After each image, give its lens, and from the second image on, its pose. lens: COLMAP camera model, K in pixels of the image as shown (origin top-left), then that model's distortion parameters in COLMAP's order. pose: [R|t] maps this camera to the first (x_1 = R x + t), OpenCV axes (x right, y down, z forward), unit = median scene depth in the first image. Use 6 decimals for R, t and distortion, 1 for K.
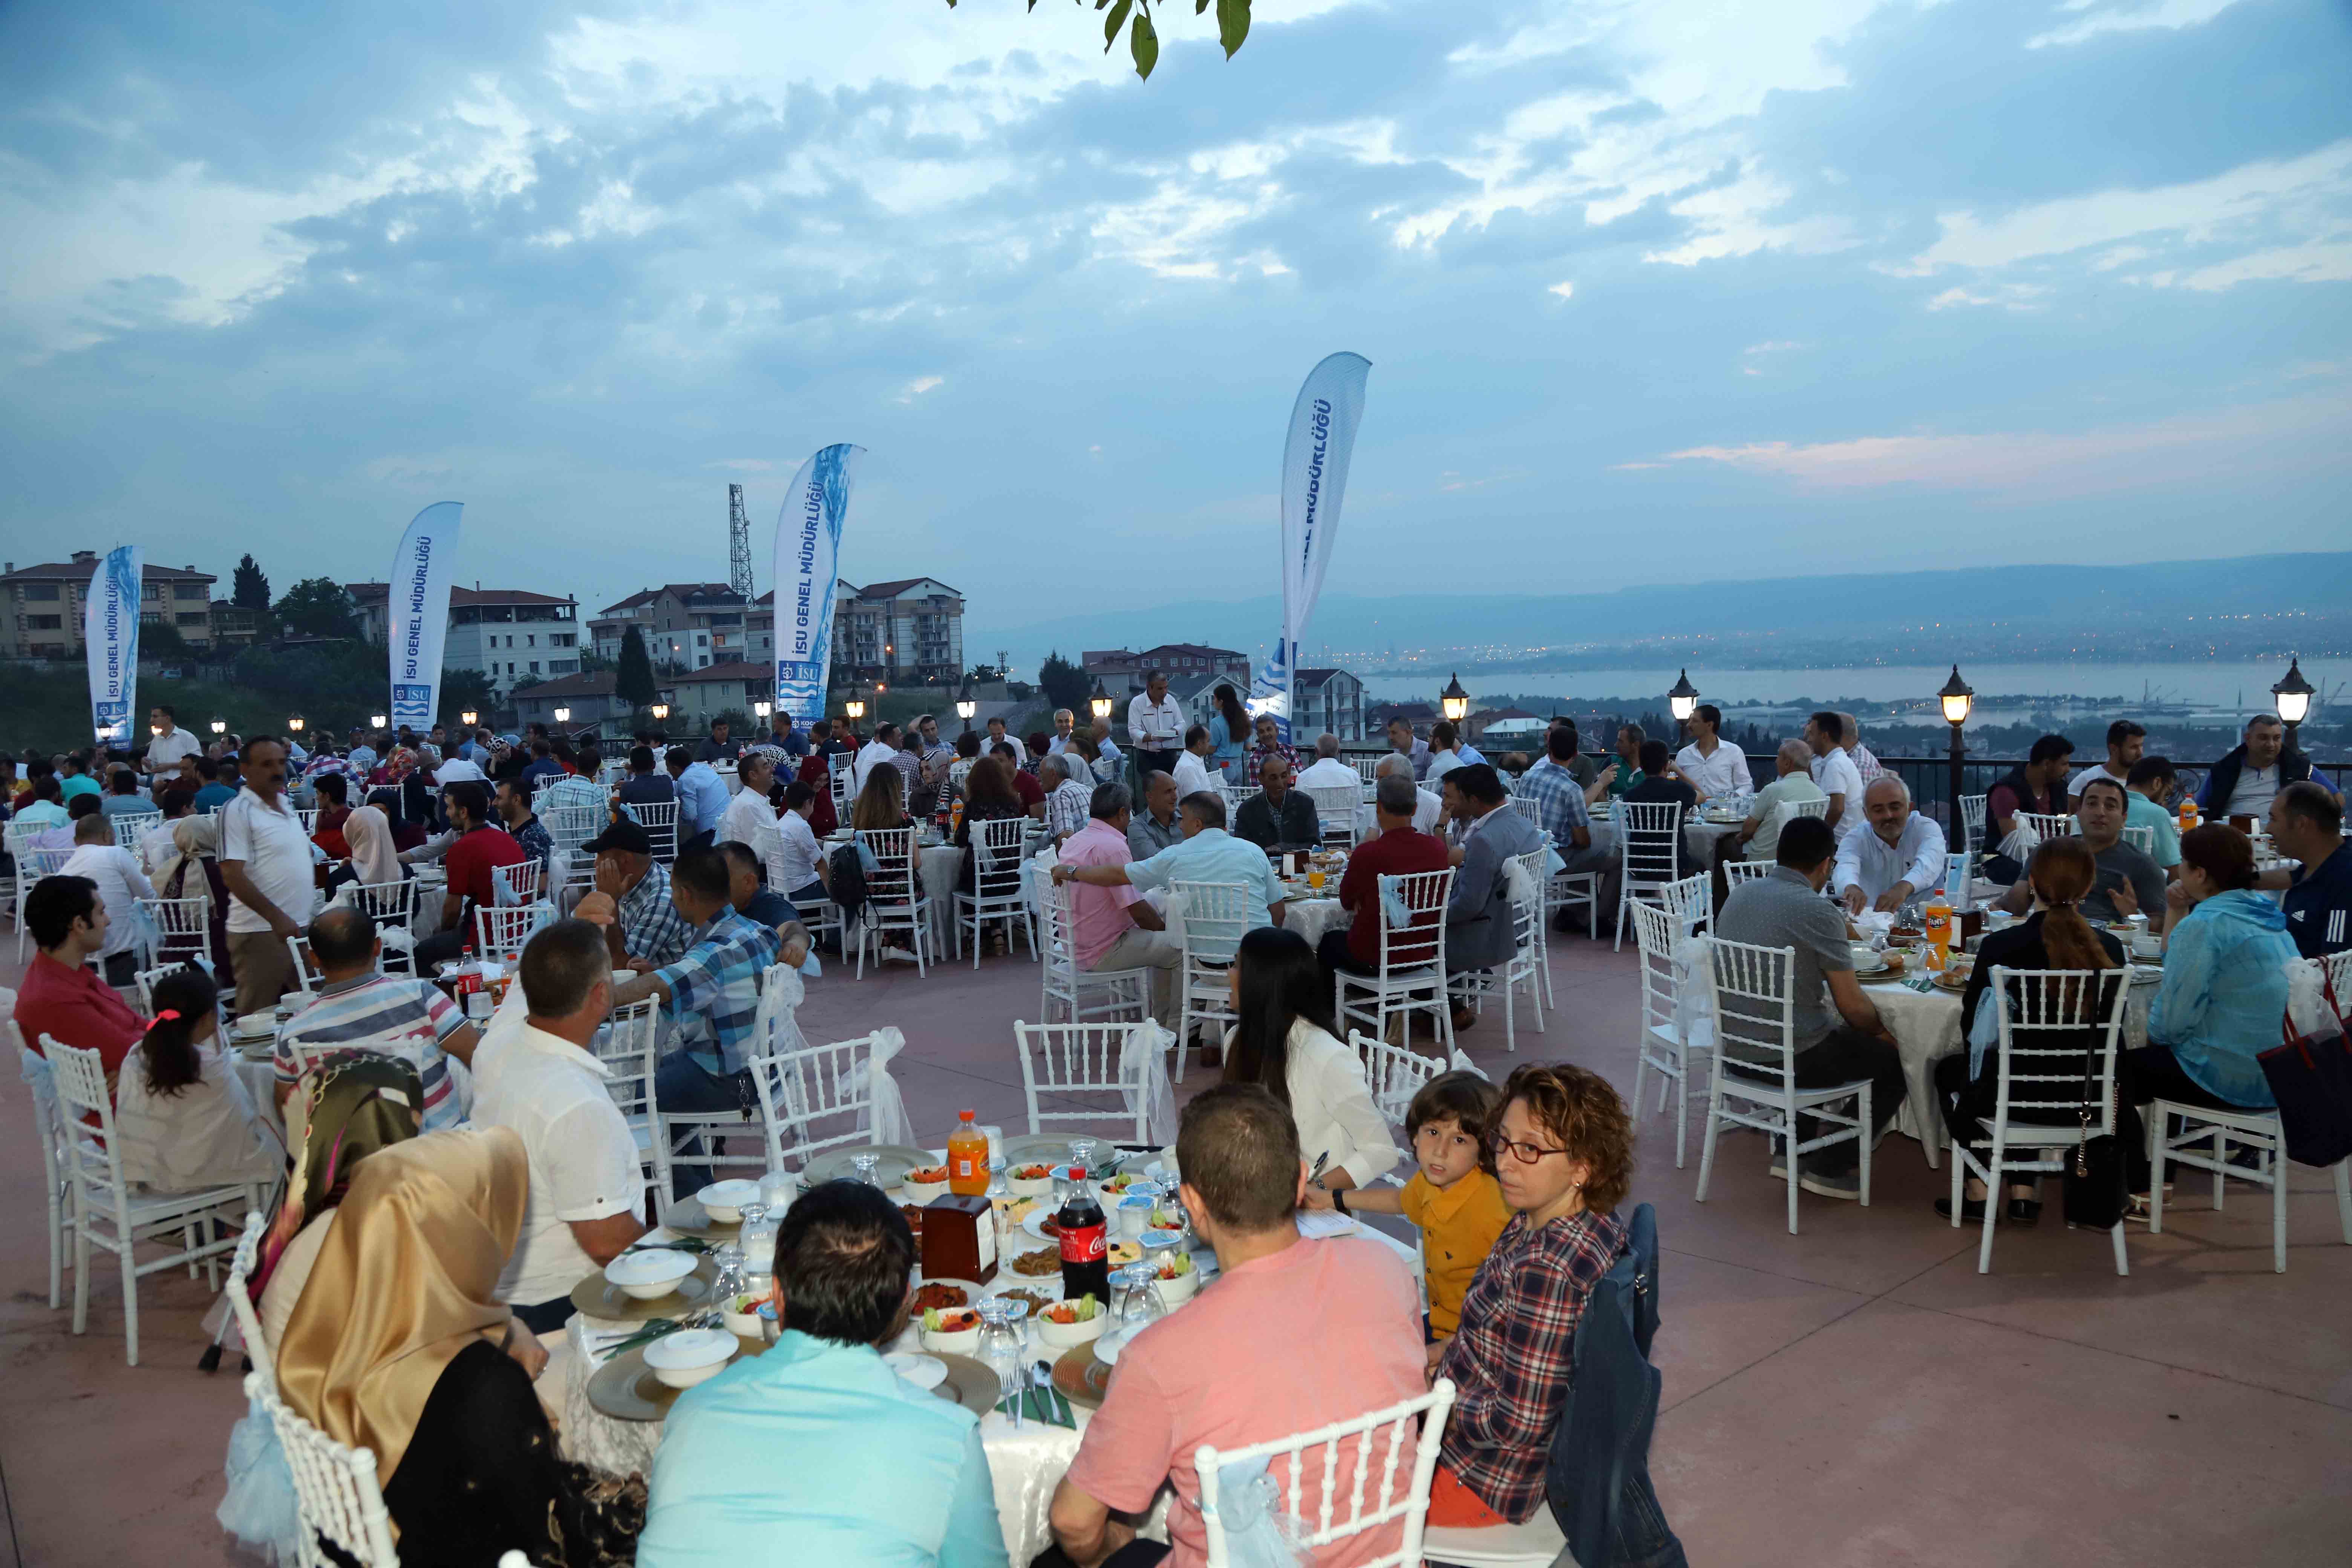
lens RADIAL K [[1590.5, 0, 1176.2], [0, 1590.5, 781.4], [0, 0, 1]] dist [-0.121529, 0.069639]
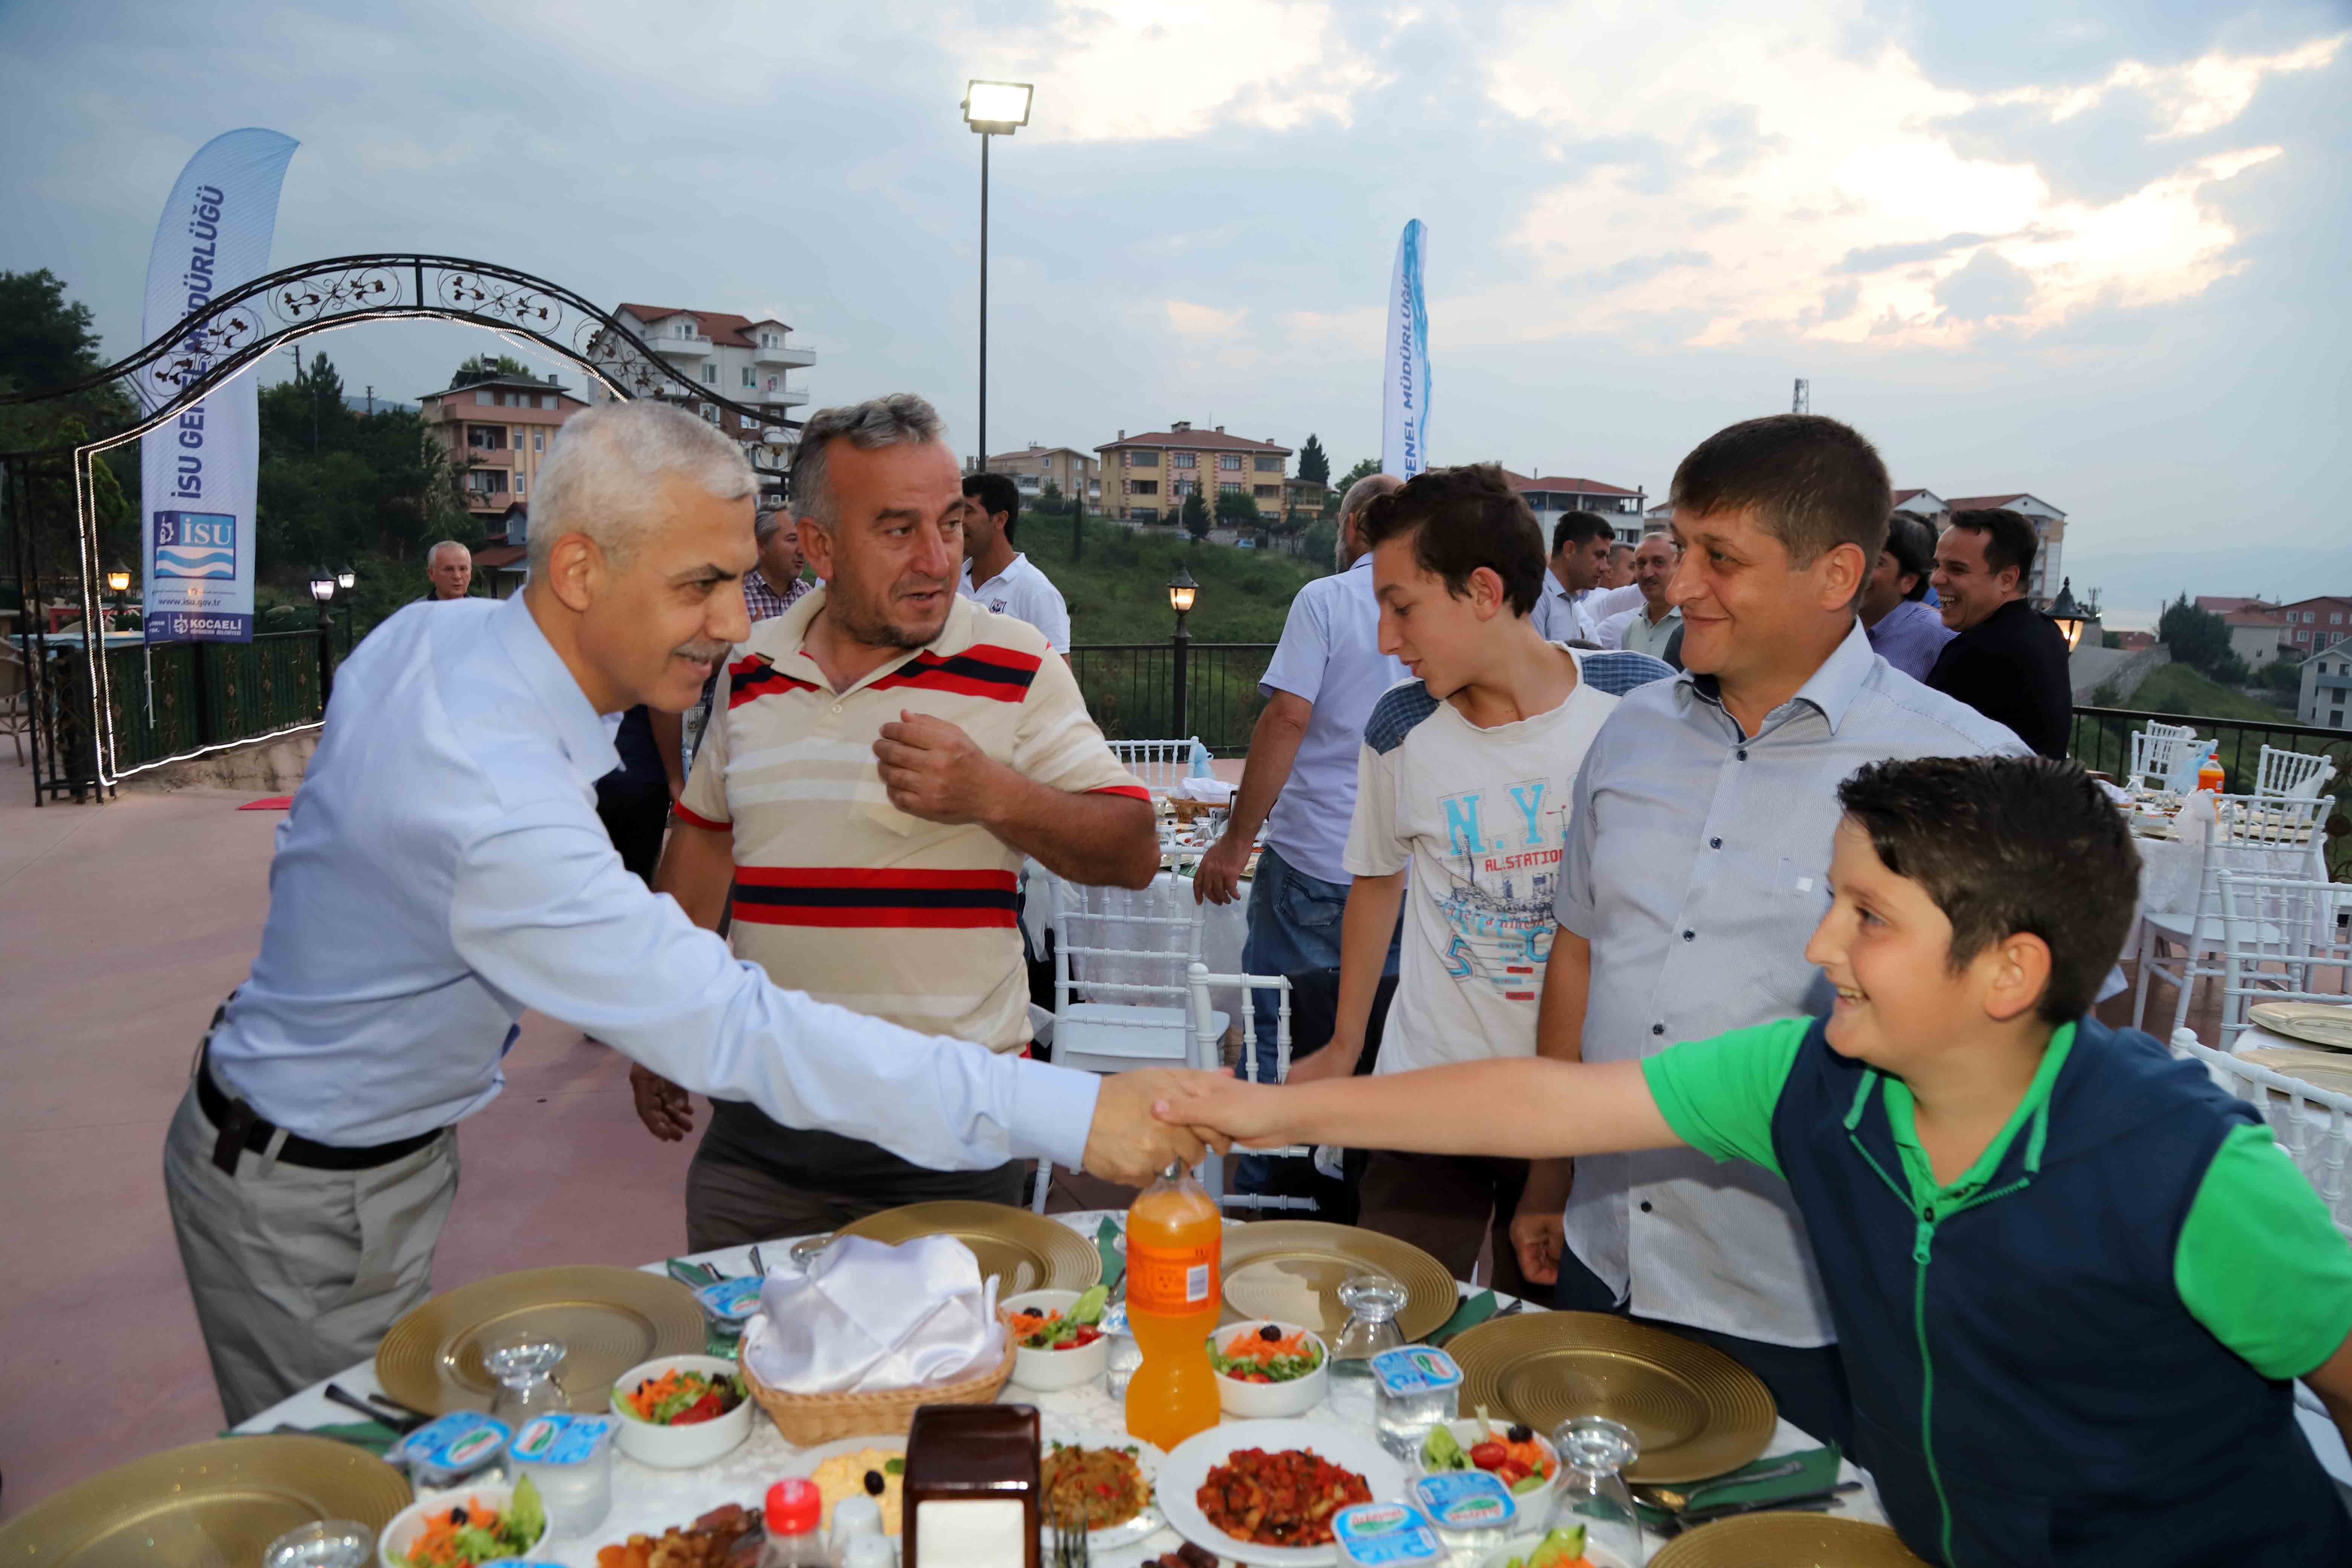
lens RADIAL K [[1590.5, 0, 1188.4], [0, 1590.5, 807.9], [0, 0, 1]] dist [-0.121529, 0.069639]
pose [[0.822525, 0.145434, -0.549820, -0.079889], [-0.104186, 0.988923, 0.105721, -0.003574], [0.559105, -0.029675, 0.828566, 0.093801]]
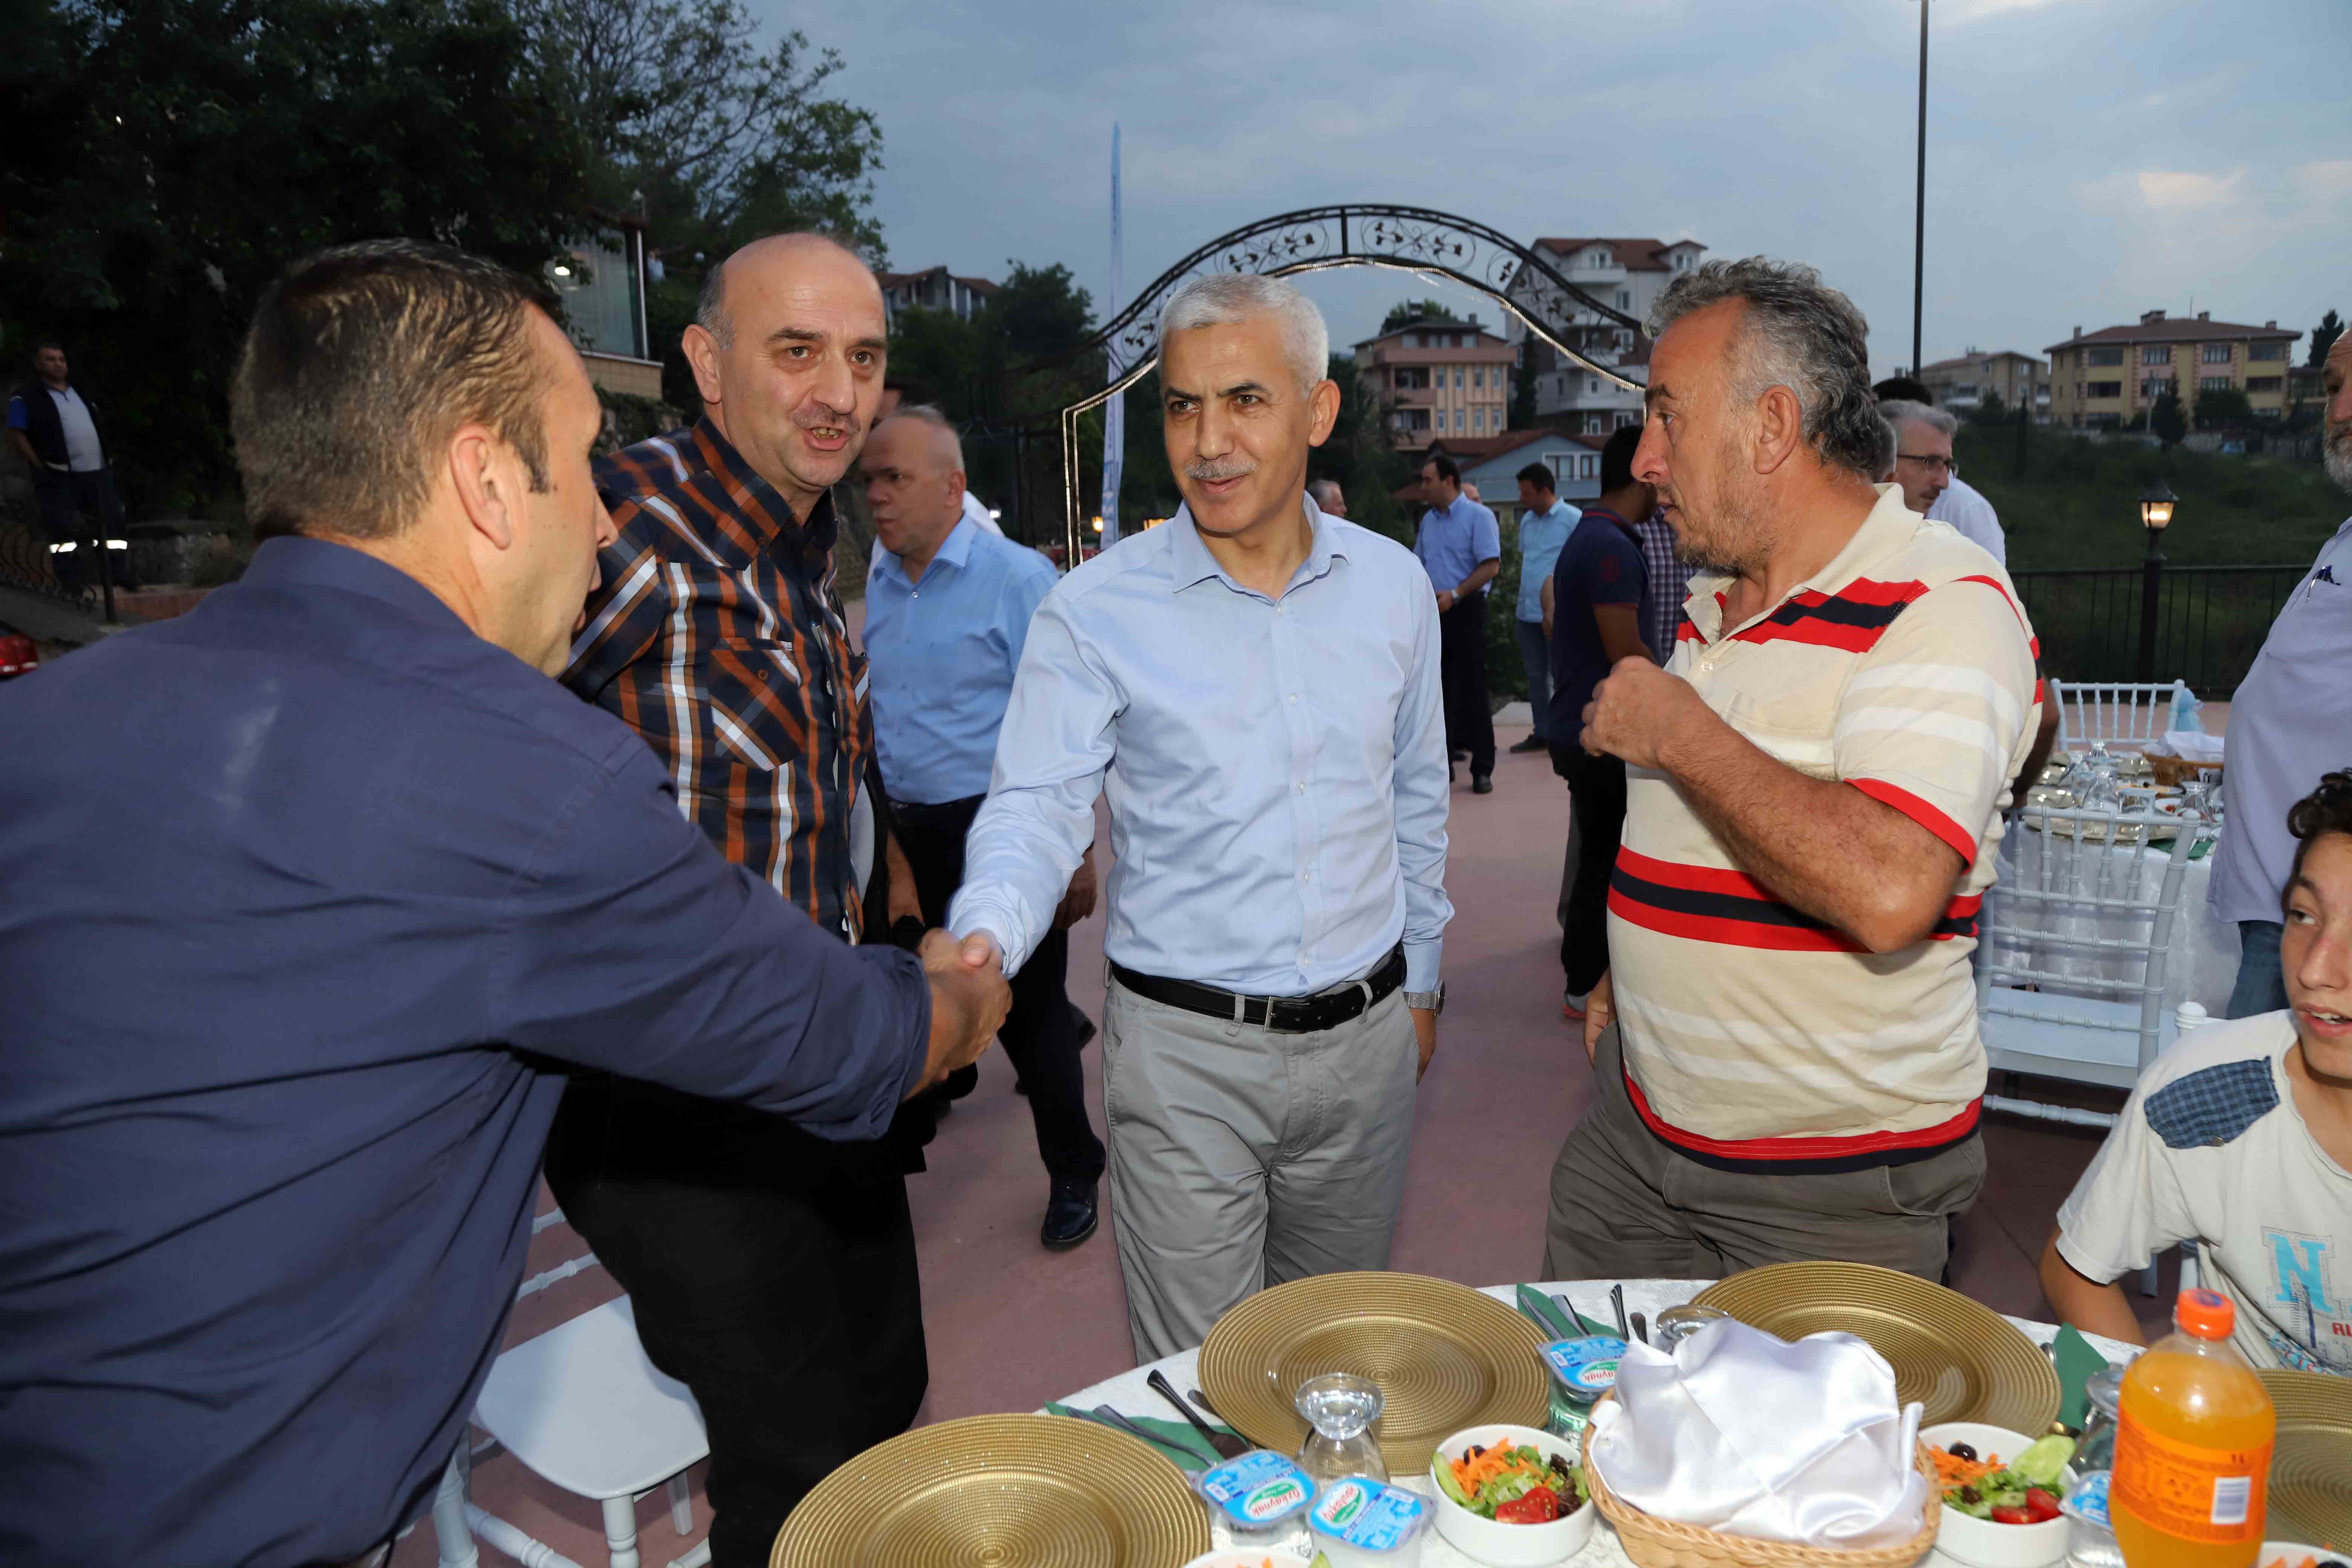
lens RADIAL K [[1590.5, 0, 1198.5], [0, 1590.5, 779.1], [0, 0, 1]] dist [-0.121529, 0.069639]
pose [[0.406334, 0.190438, -0.893659, -0.081833], [-0.063323, 0.981557, 0.180377, -0.003582], [0.911528, -0.016704, 0.410899, 0.095582]]
